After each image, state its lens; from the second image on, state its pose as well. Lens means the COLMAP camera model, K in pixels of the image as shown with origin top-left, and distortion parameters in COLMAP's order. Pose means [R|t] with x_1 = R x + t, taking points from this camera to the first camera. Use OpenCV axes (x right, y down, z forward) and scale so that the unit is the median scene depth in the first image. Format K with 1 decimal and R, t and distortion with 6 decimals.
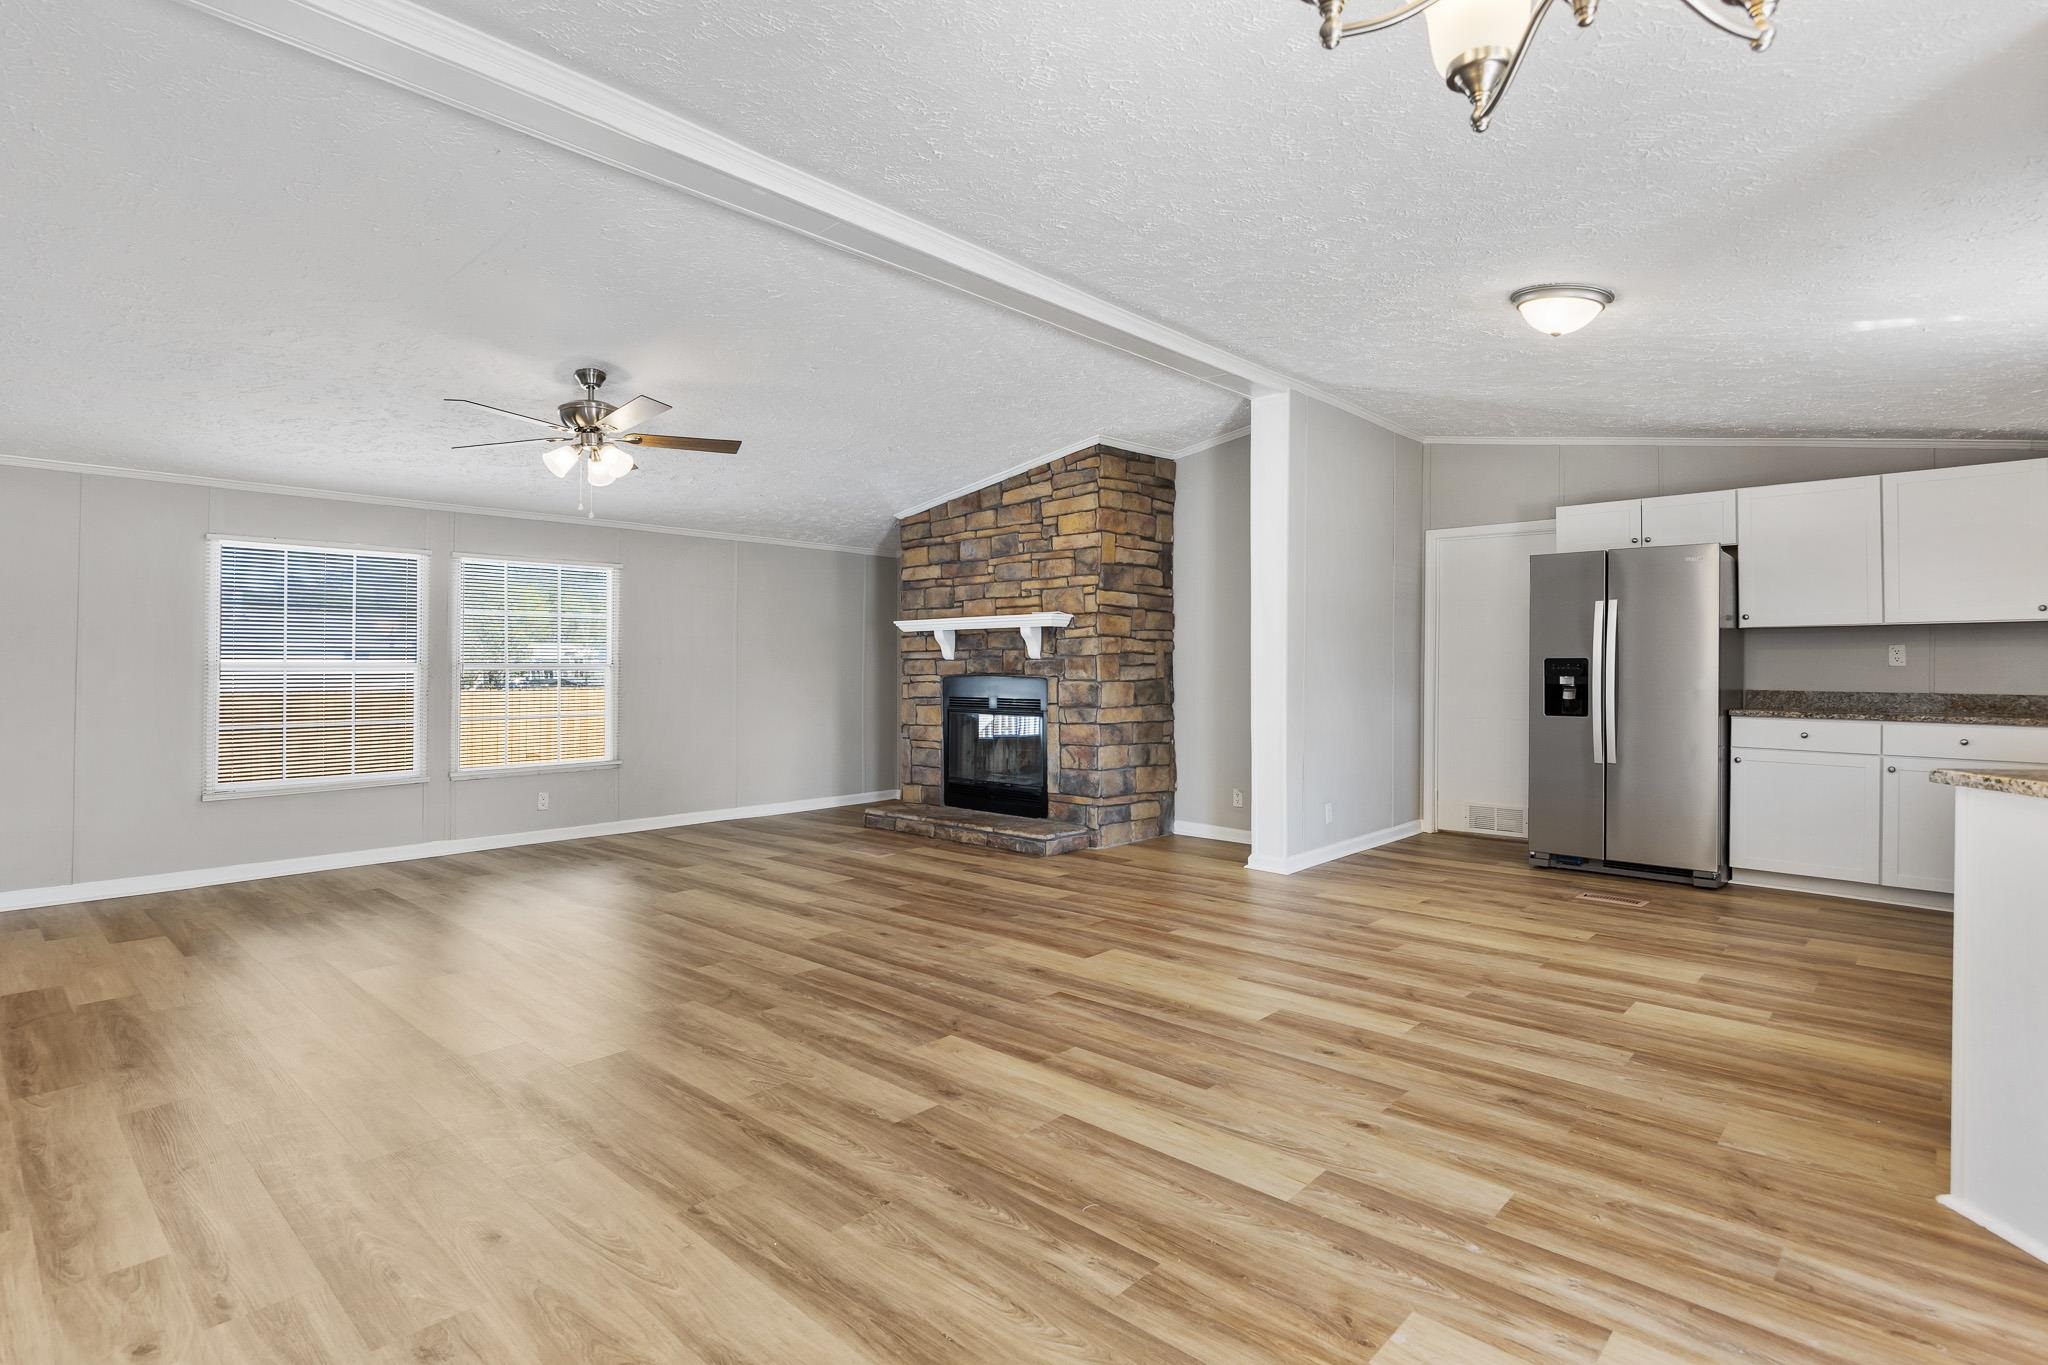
lens RADIAL K [[1027.8, 0, 1018.0], [0, 1027.8, 657.0], [0, 0, 1]] dist [-0.011267, 0.000803]
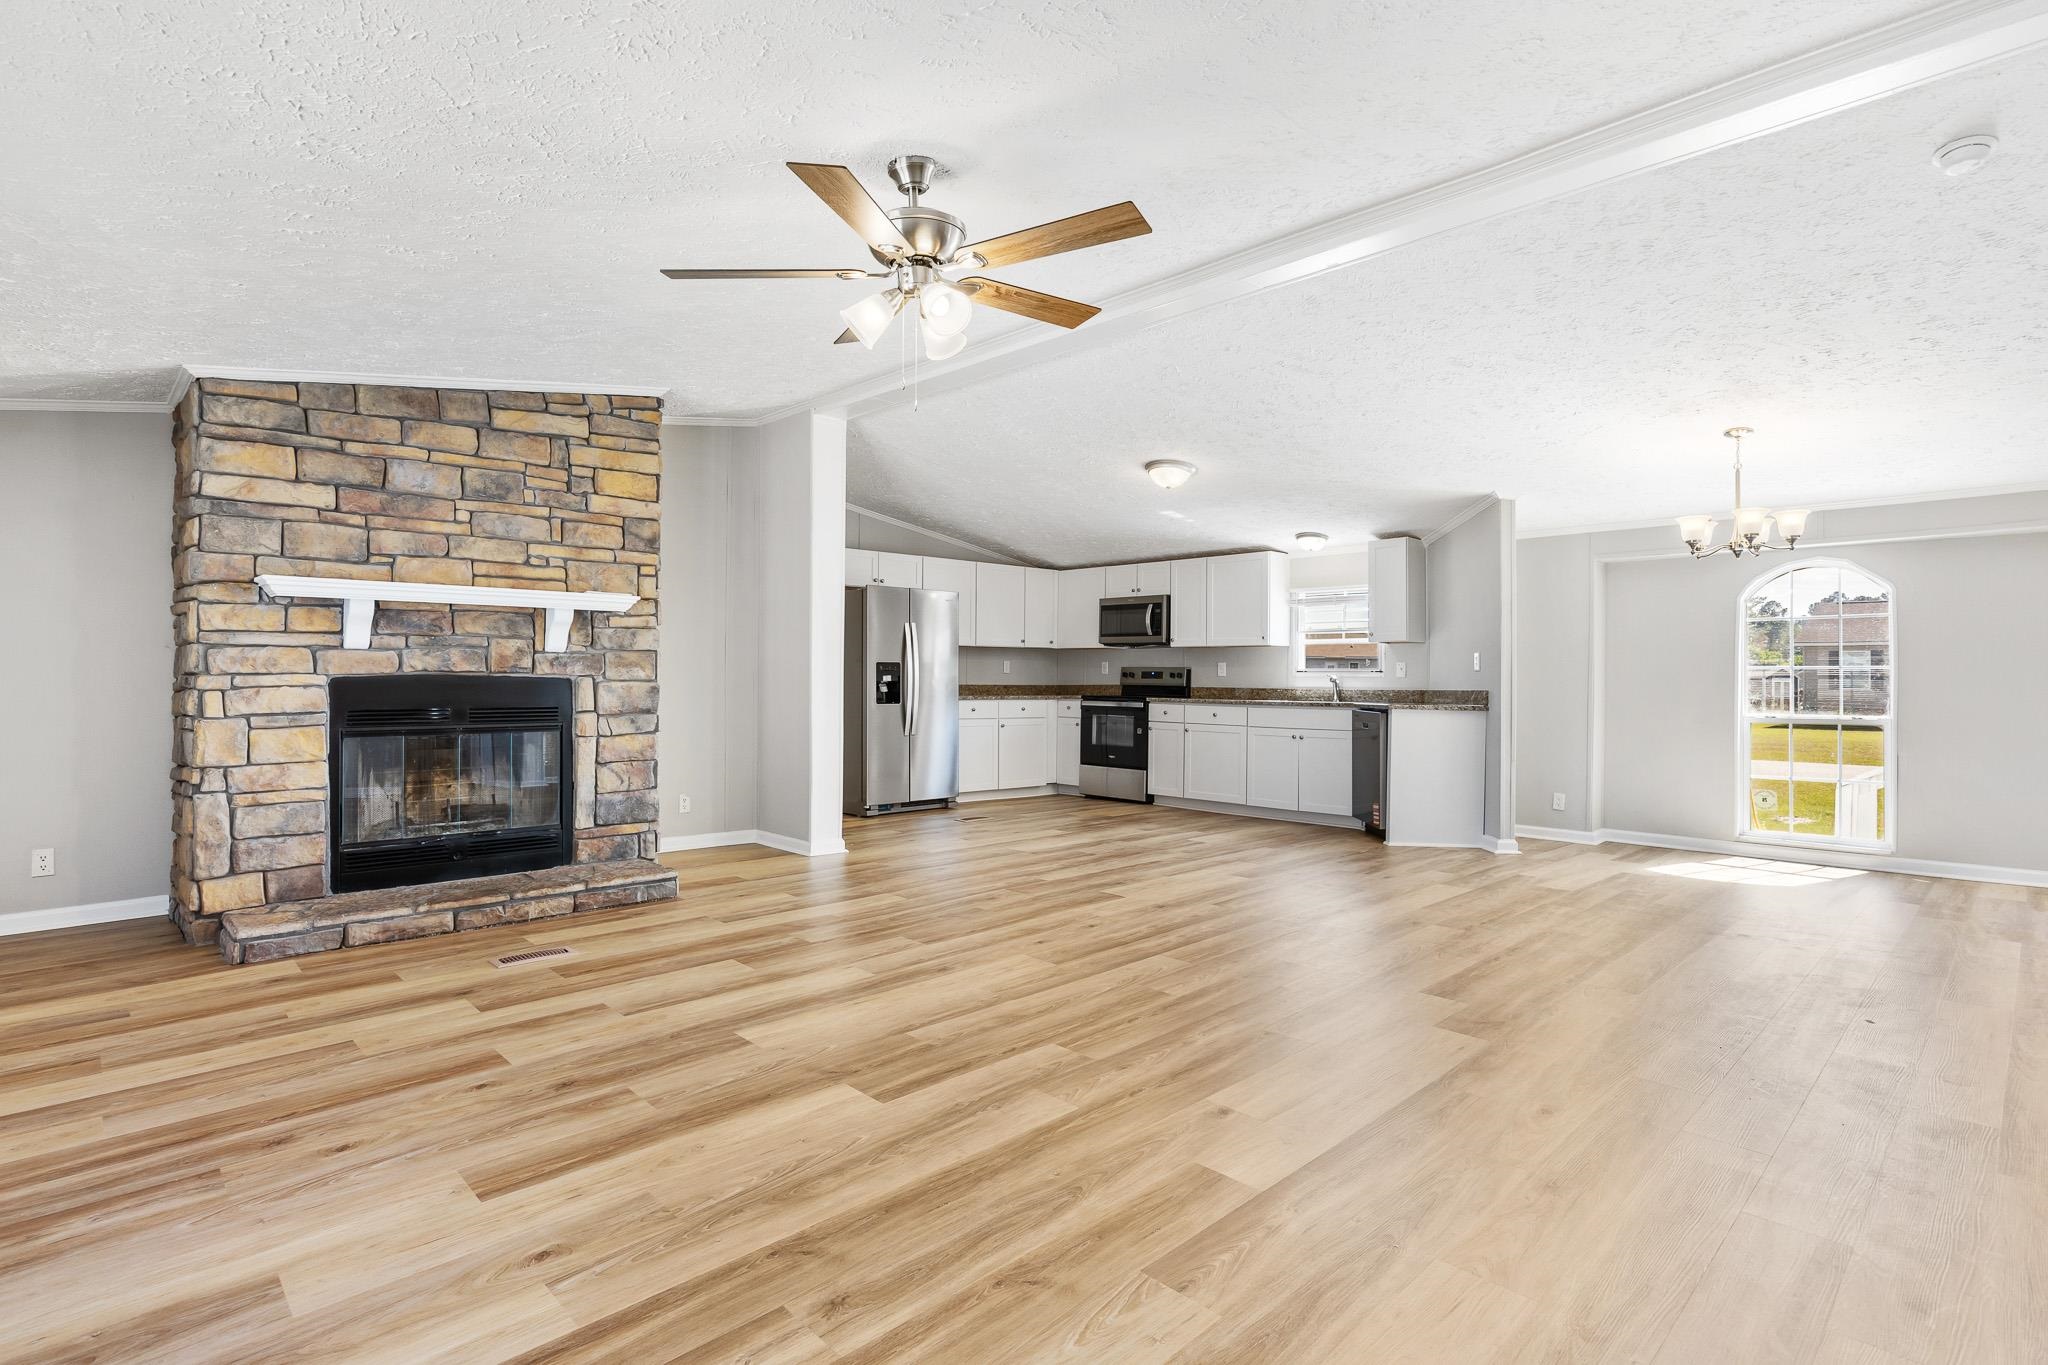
lens RADIAL K [[1027.8, 0, 1020.2], [0, 1027.8, 680.5], [0, 0, 1]] dist [-0.011267, 0.000803]
pose [[0.036377, -0.005261, 0.999324, -0.731889], [-0.016573, 0.999845, 0.005867, 0.012643], [-0.999201, -0.016775, 0.036284, 0.661201]]
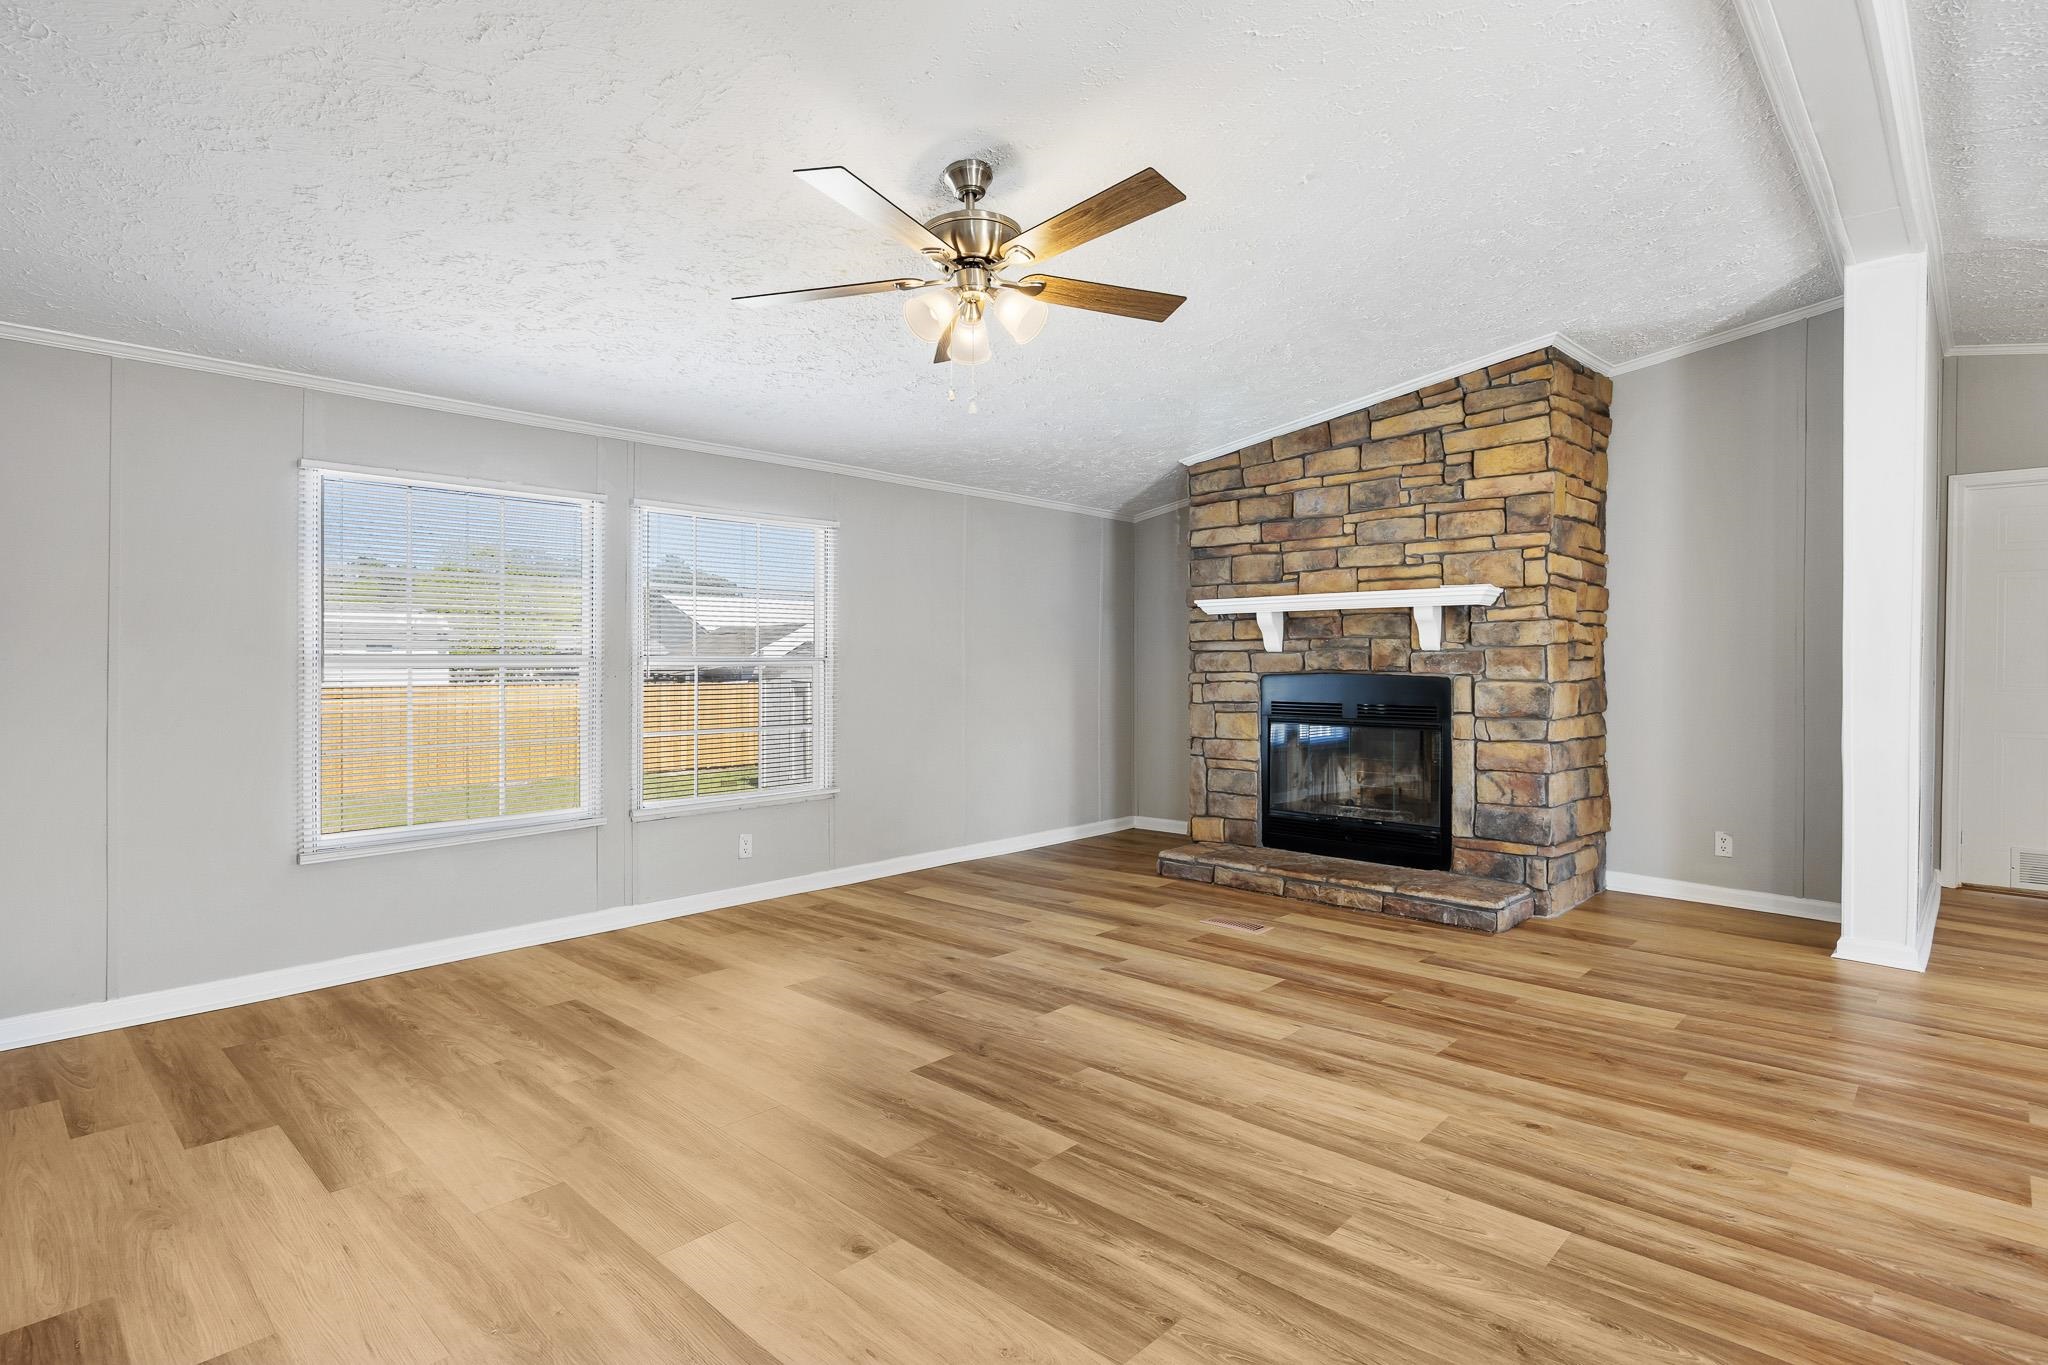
lens RADIAL K [[1027.8, 0, 1022.3], [0, 1027.8, 667.0], [0, 0, 1]] dist [-0.011267, 0.000803]
pose [[0.999999, 0.000911, -0.000950, -0.279050], [-0.000896, 0.999875, 0.015809, 0.002281], [0.000965, -0.015808, 0.999875, 0.287460]]
